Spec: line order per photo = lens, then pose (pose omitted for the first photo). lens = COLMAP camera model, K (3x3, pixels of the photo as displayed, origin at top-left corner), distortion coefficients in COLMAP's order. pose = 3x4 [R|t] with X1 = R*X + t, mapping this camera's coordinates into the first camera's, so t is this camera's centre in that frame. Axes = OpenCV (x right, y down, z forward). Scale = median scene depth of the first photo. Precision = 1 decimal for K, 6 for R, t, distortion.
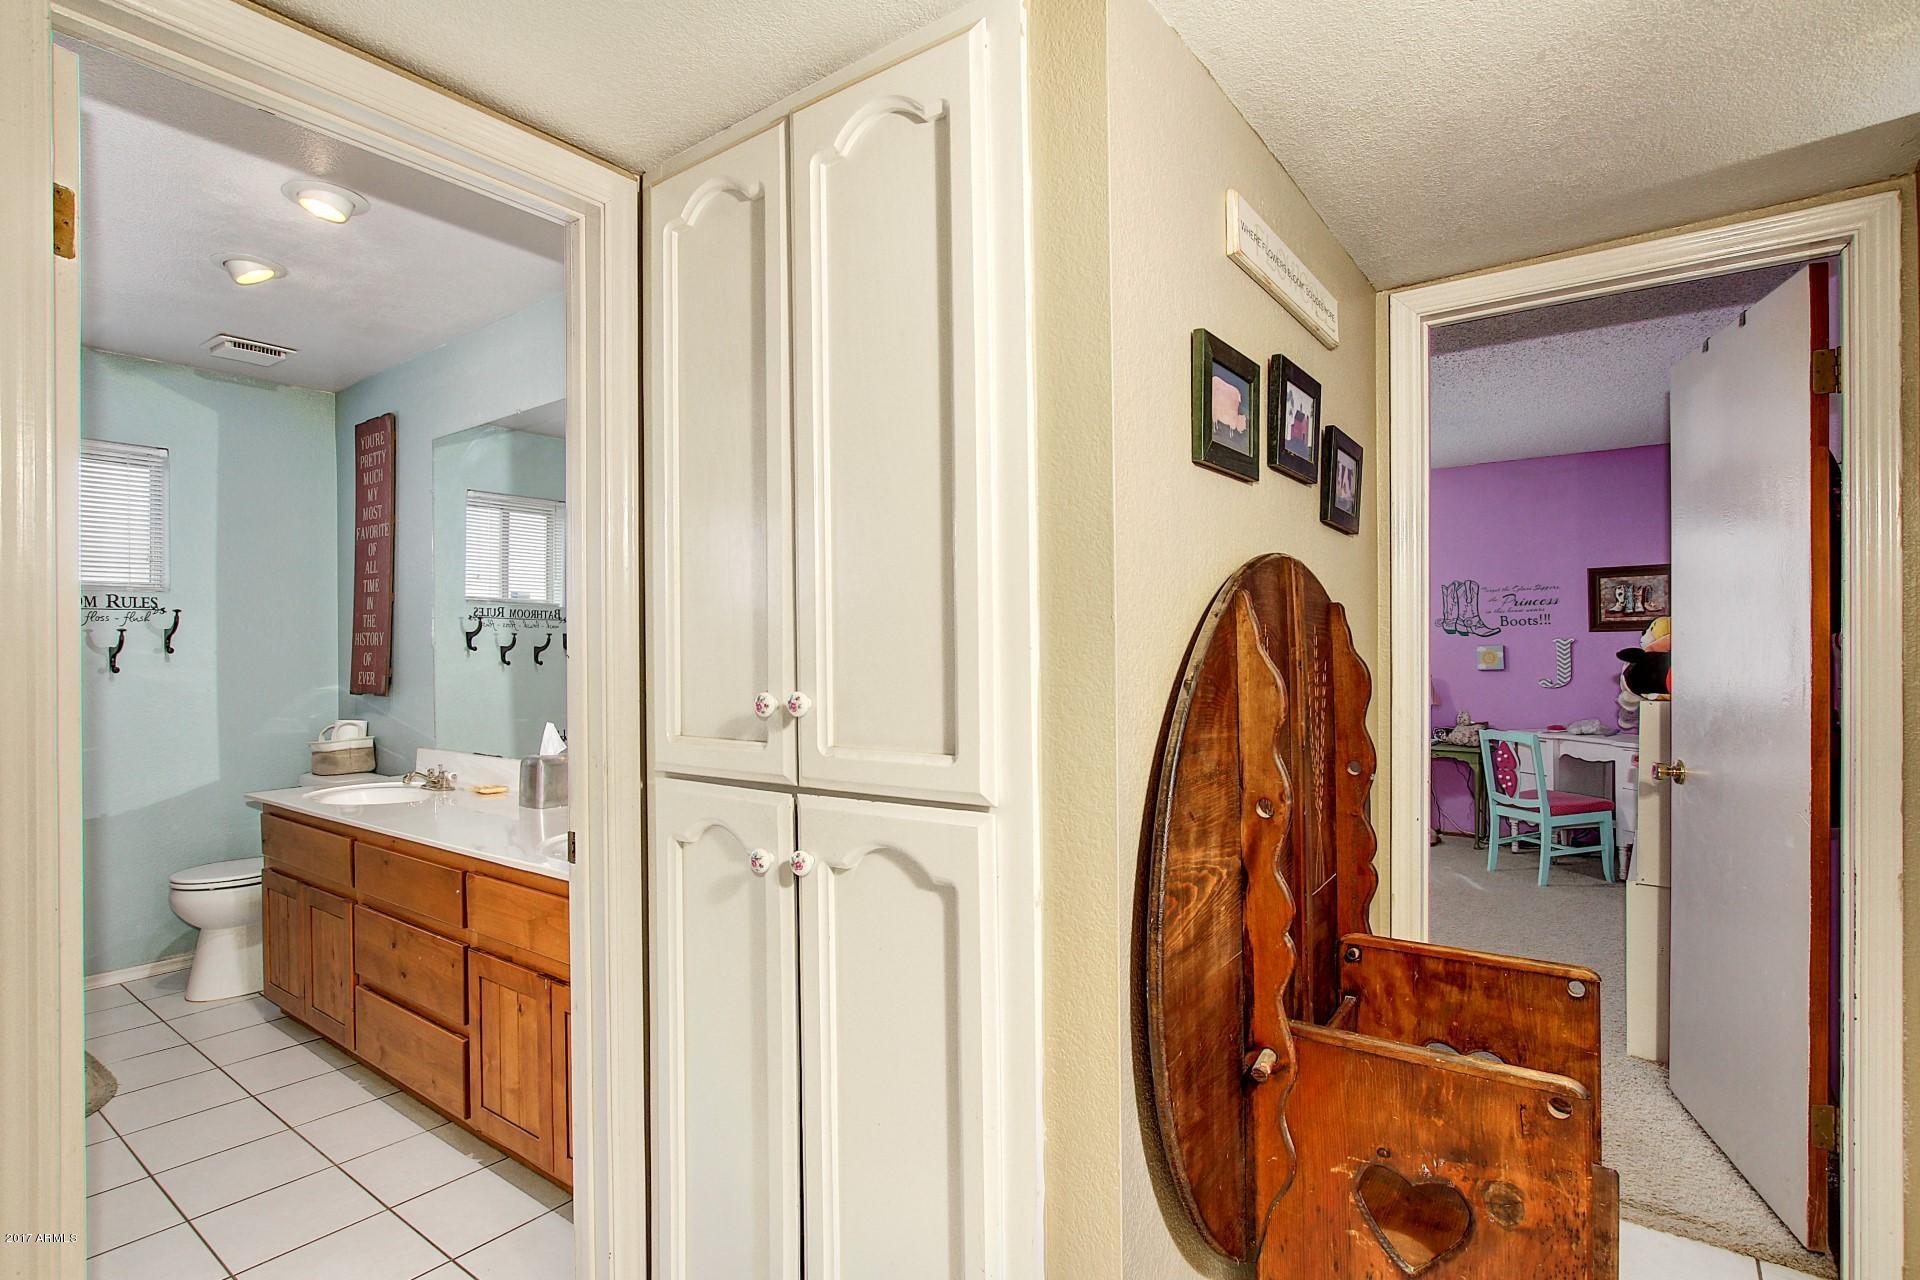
lens RADIAL K [[928.3, 0, 945.0], [0, 928.3, 647.1], [0, 0, 1]] dist [-0.016686, 0.000004]
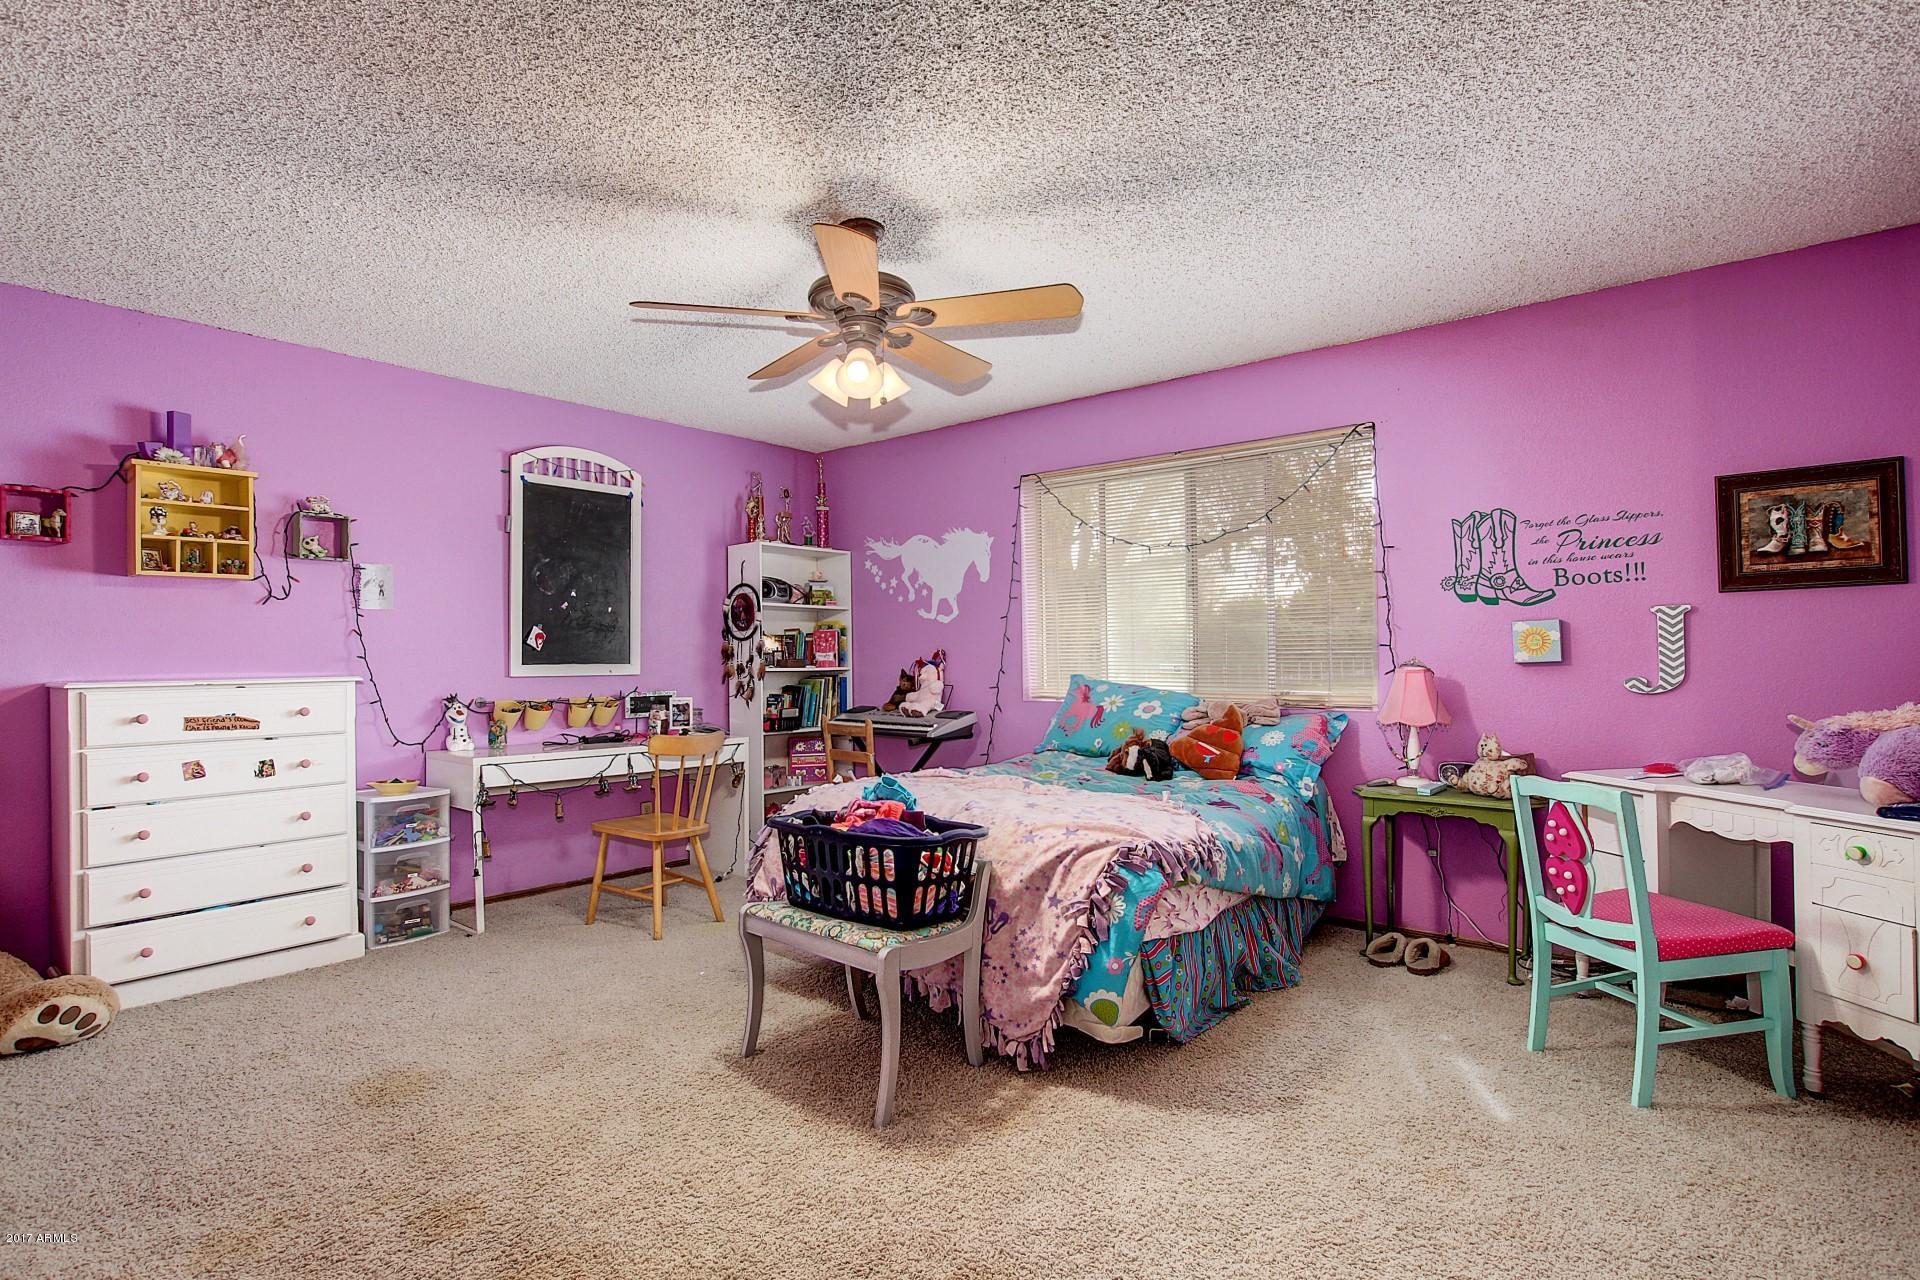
lens RADIAL K [[928.3, 0, 956.2], [0, 928.3, 644.9], [0, 0, 1]] dist [-0.016686, 0.000004]
pose [[0.999111, -0.000525, -0.042152, 0.119027], [0.000092, 0.999947, -0.010274, 0.009069], [0.042155, 0.010260, 0.999058, 0.192819]]
